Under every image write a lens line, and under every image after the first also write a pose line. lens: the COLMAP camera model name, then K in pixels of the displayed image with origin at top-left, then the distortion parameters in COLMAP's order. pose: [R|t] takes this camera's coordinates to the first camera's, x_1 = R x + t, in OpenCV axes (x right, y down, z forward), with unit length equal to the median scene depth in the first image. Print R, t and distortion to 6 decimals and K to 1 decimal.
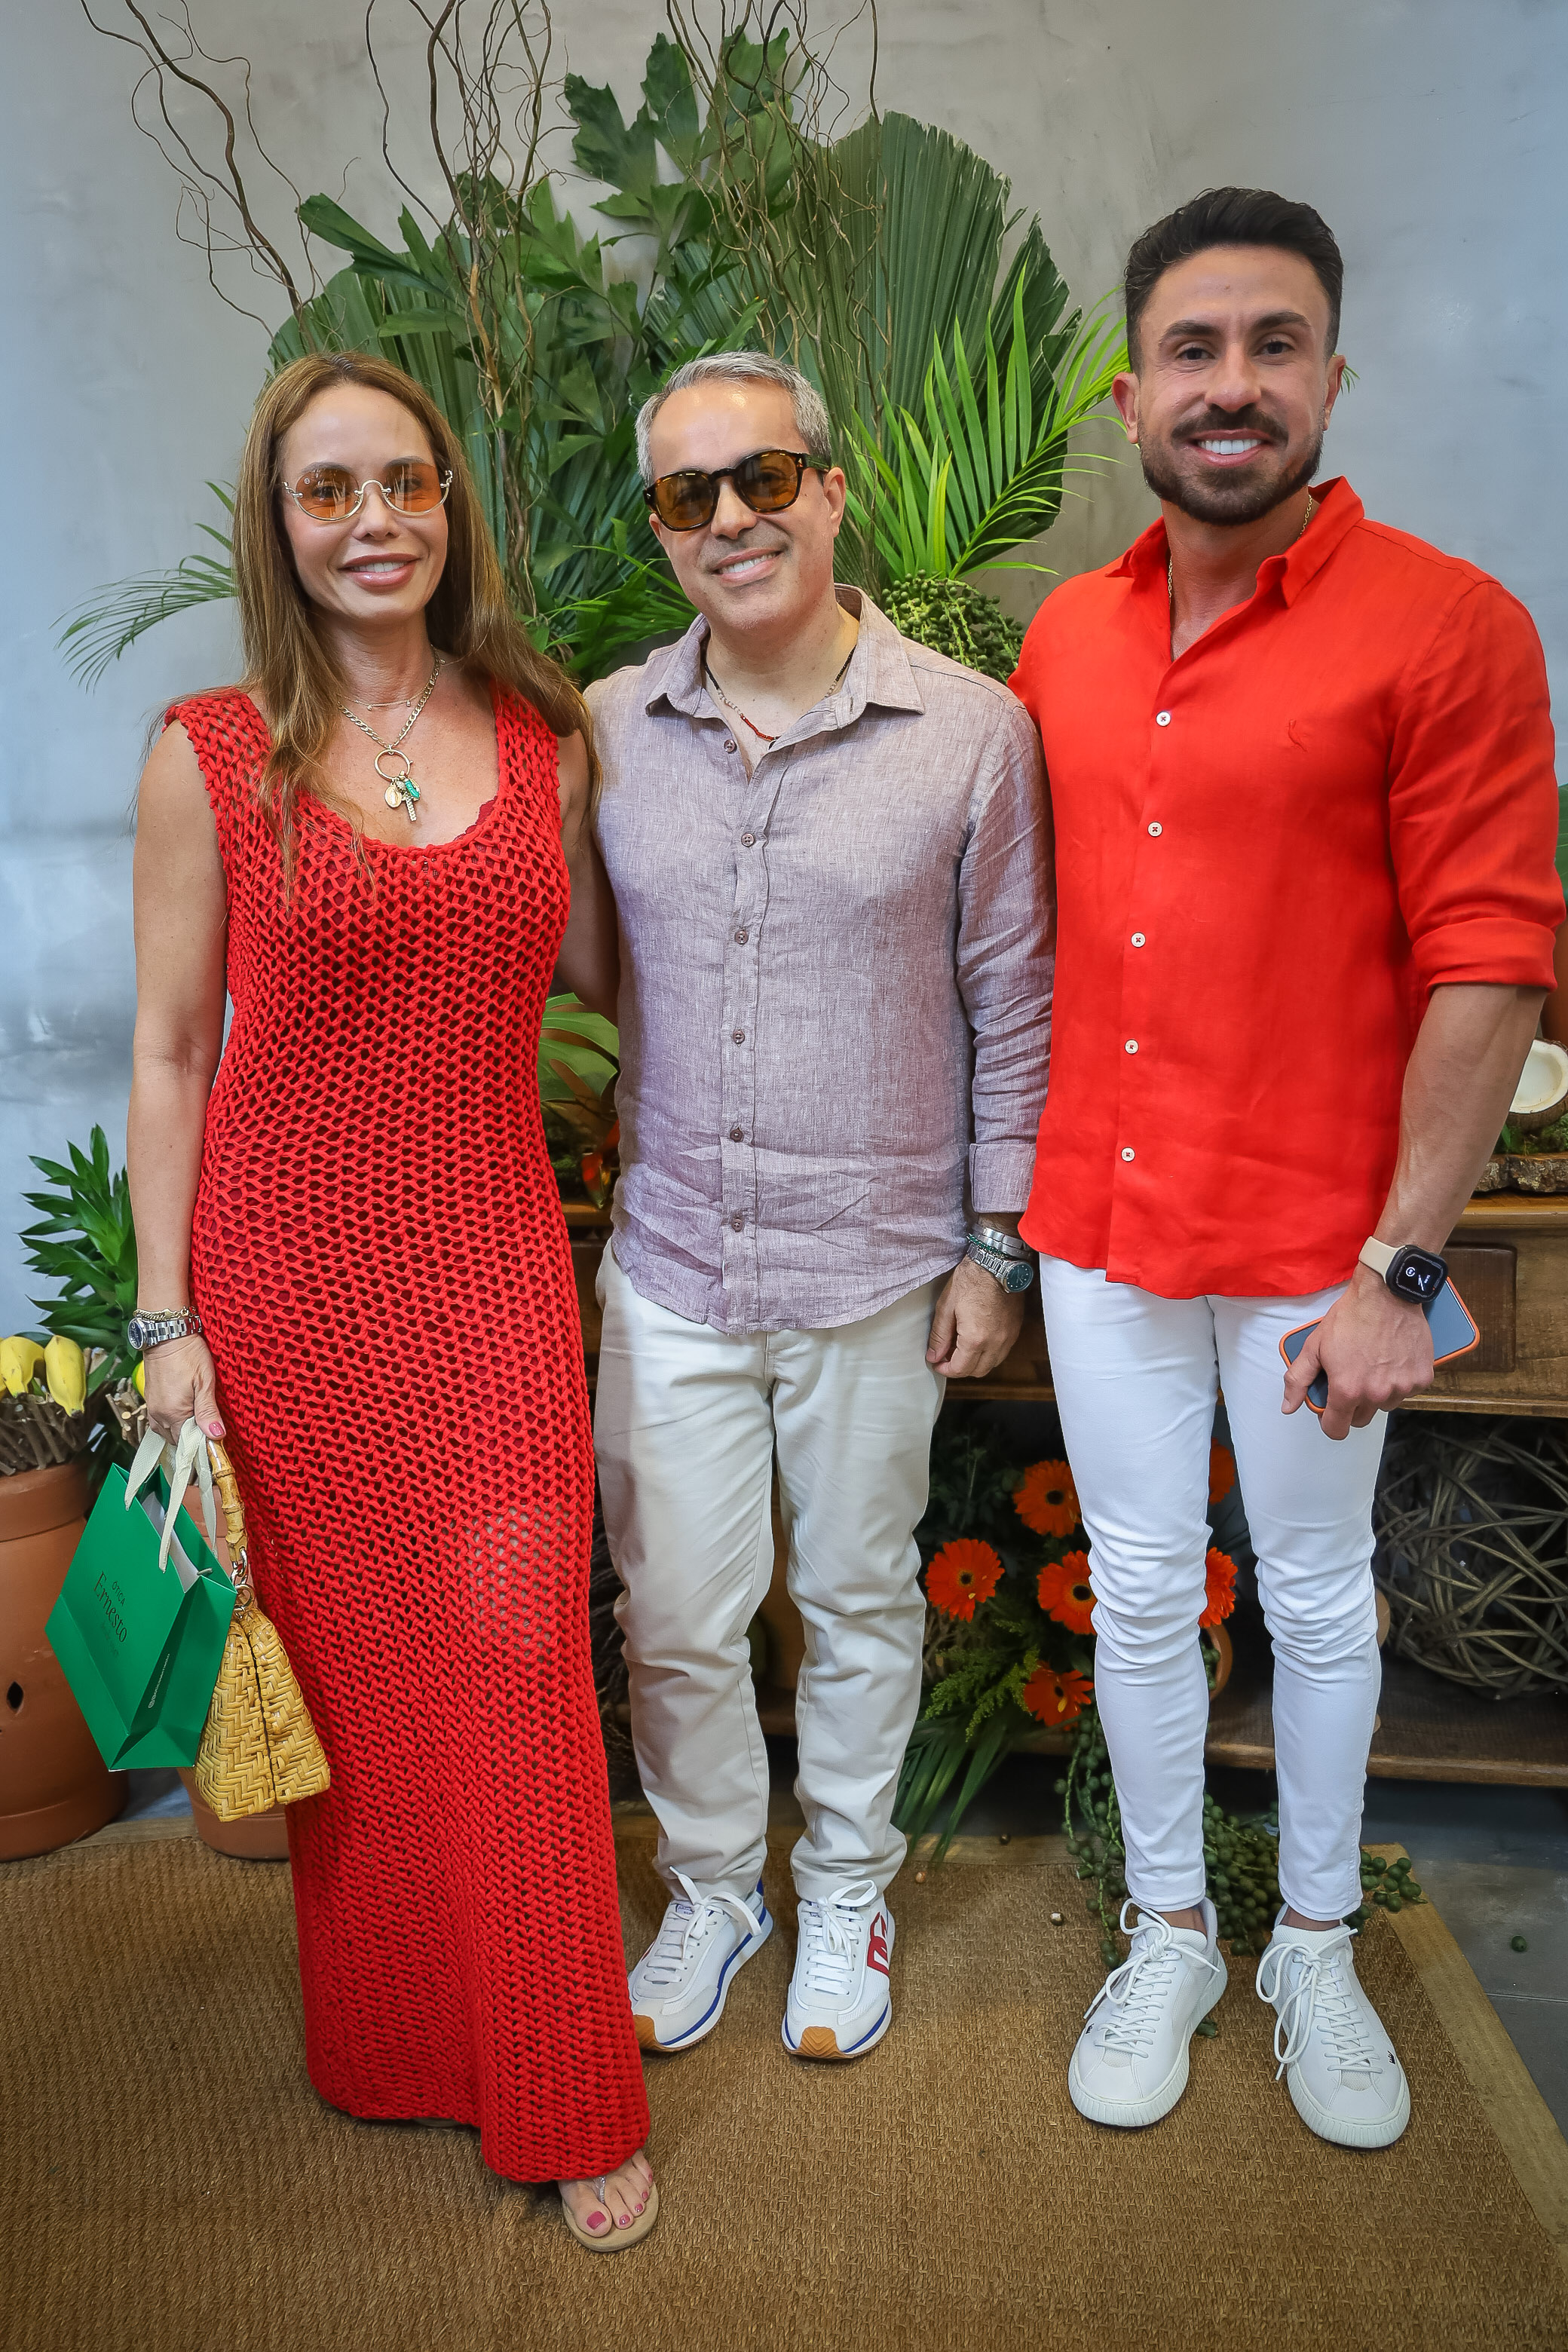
lens RADIAL K [[1988.3, 0, 748.0], [0, 1988.3, 1173.4], [0, 0, 1]] dist [0.003615, 0.001872]
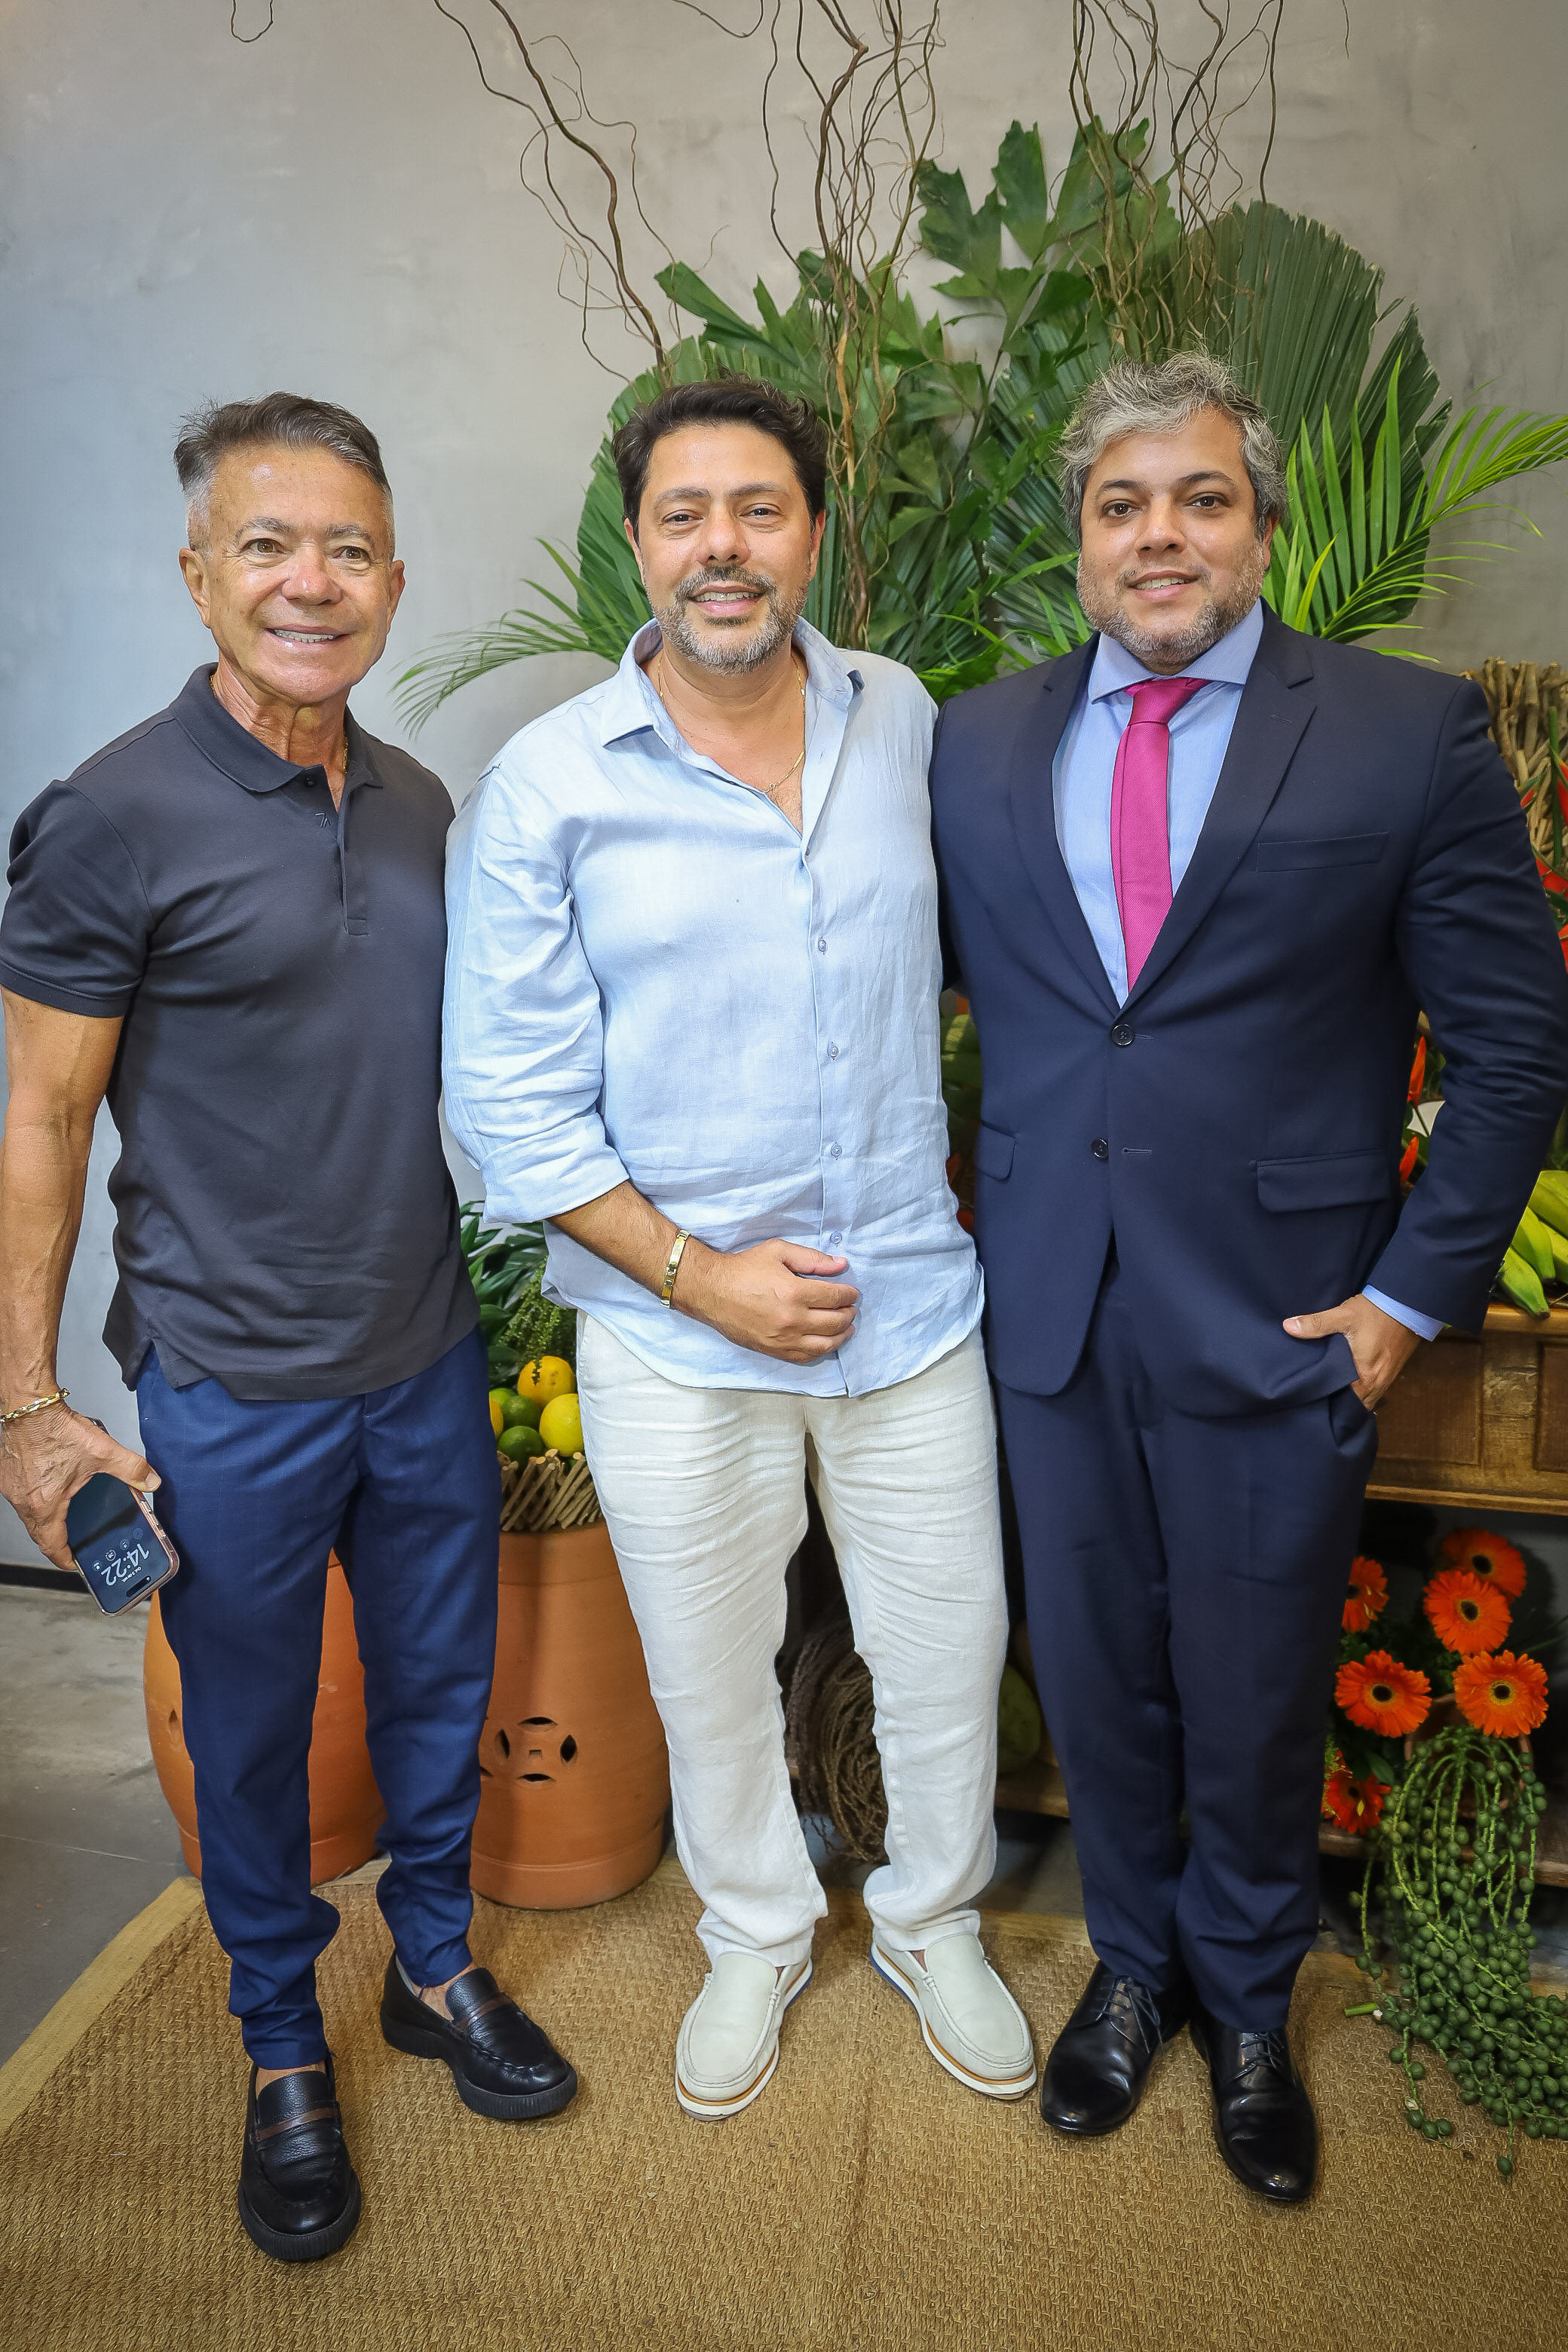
lens RADIAL K [[1821.2, 0, 719.4], [0, 1821.2, 1170.7], [0, 0, 1]] dist [0.011788, -0.020219]
pose [[0.998220, 0.052413, -0.028440, -0.143569], [-0.053146, 0.998257, -0.025651, -0.005831], [0.027046, 0.027117, 0.999266, 0.081824]]
